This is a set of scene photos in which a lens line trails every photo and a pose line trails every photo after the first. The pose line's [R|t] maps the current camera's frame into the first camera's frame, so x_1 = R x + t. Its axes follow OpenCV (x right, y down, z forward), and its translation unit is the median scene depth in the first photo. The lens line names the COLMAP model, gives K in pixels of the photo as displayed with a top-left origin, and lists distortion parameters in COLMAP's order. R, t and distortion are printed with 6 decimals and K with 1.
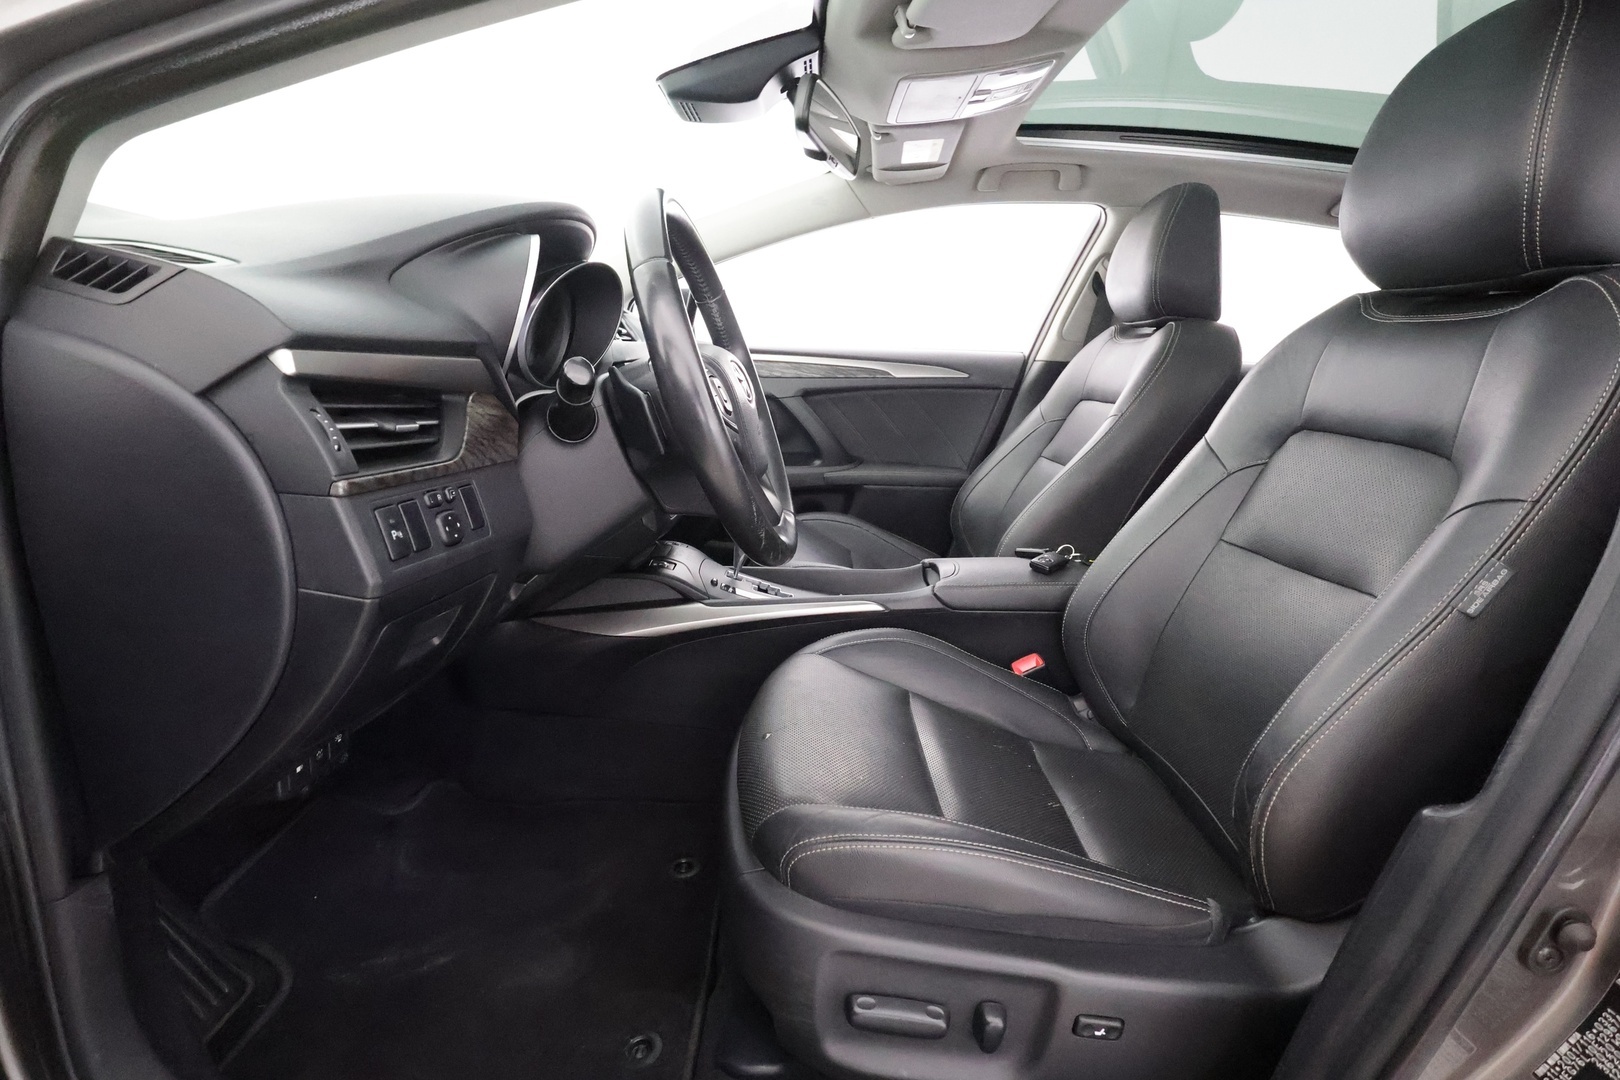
lens RADIAL K [[754.3, 0, 808.6], [0, 754.3, 545.1], [0, 0, 1]] dist [0.002624, 0.000600]
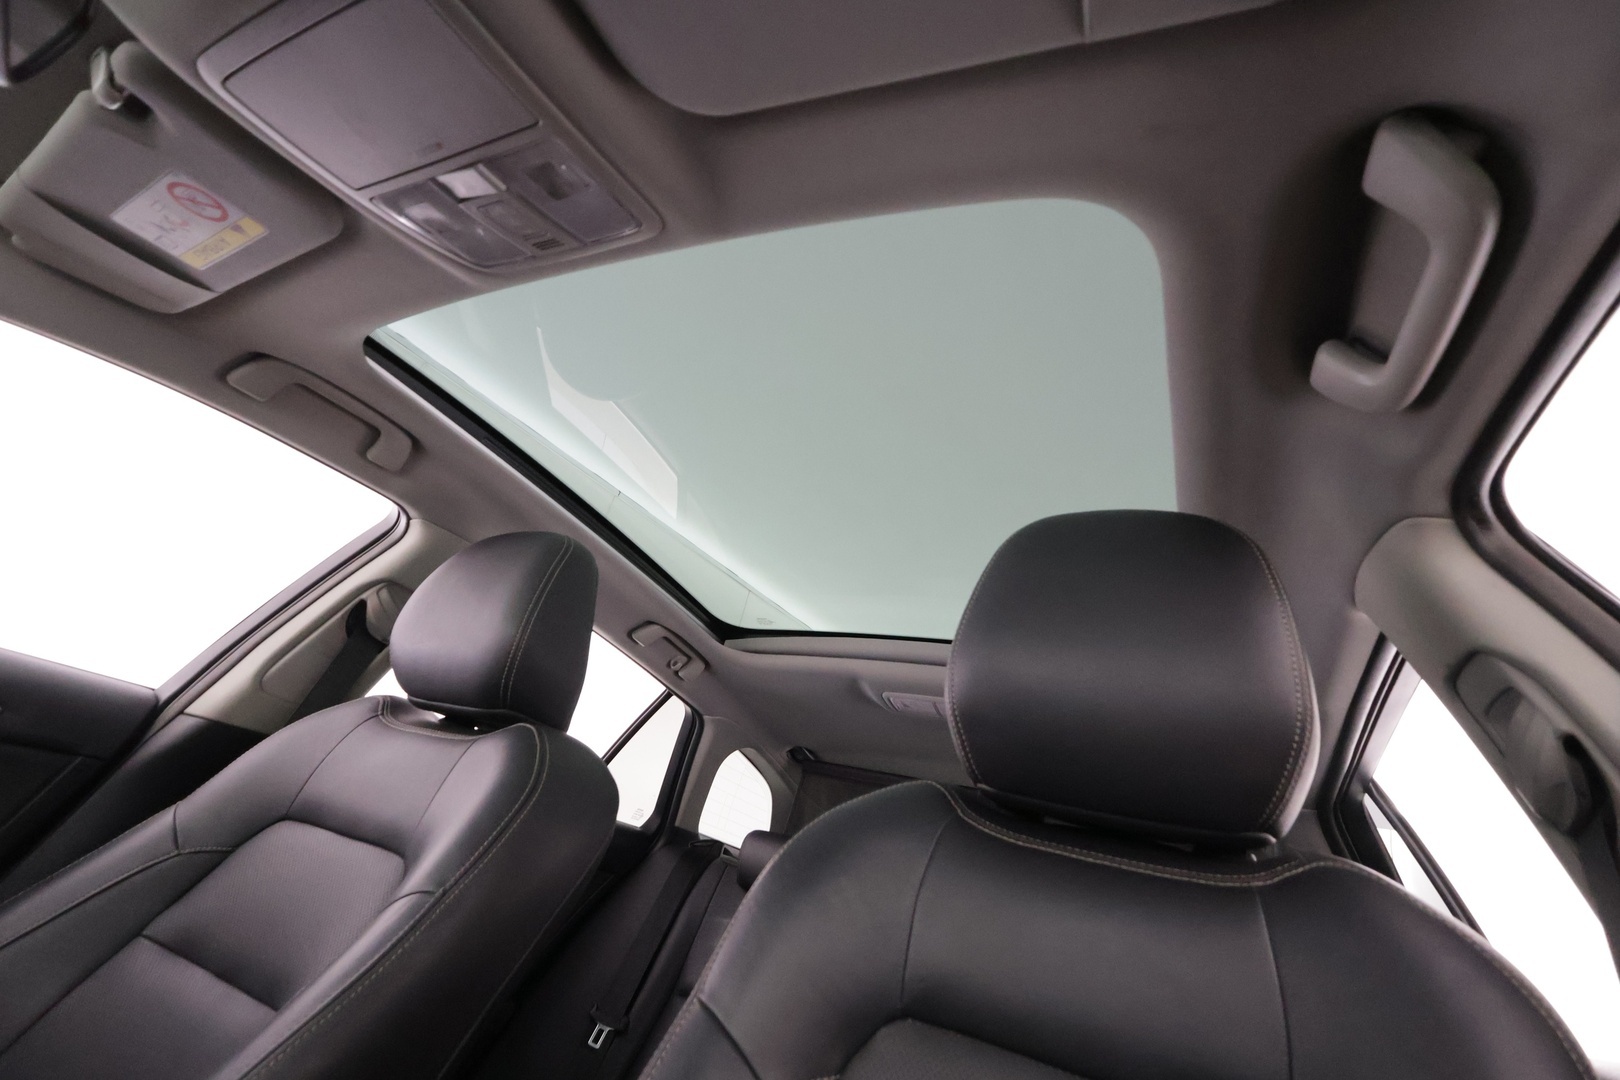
lens RADIAL K [[754.3, 0, 808.6], [0, 754.3, 545.1], [0, 0, 1]] dist [0.002624, 0.000600]
pose [[0.431709, 0.422908, 0.796729, 0.026393], [0.007724, 0.881513, -0.472097, -0.115375], [-0.901980, 0.209963, 0.377290, 0.462336]]
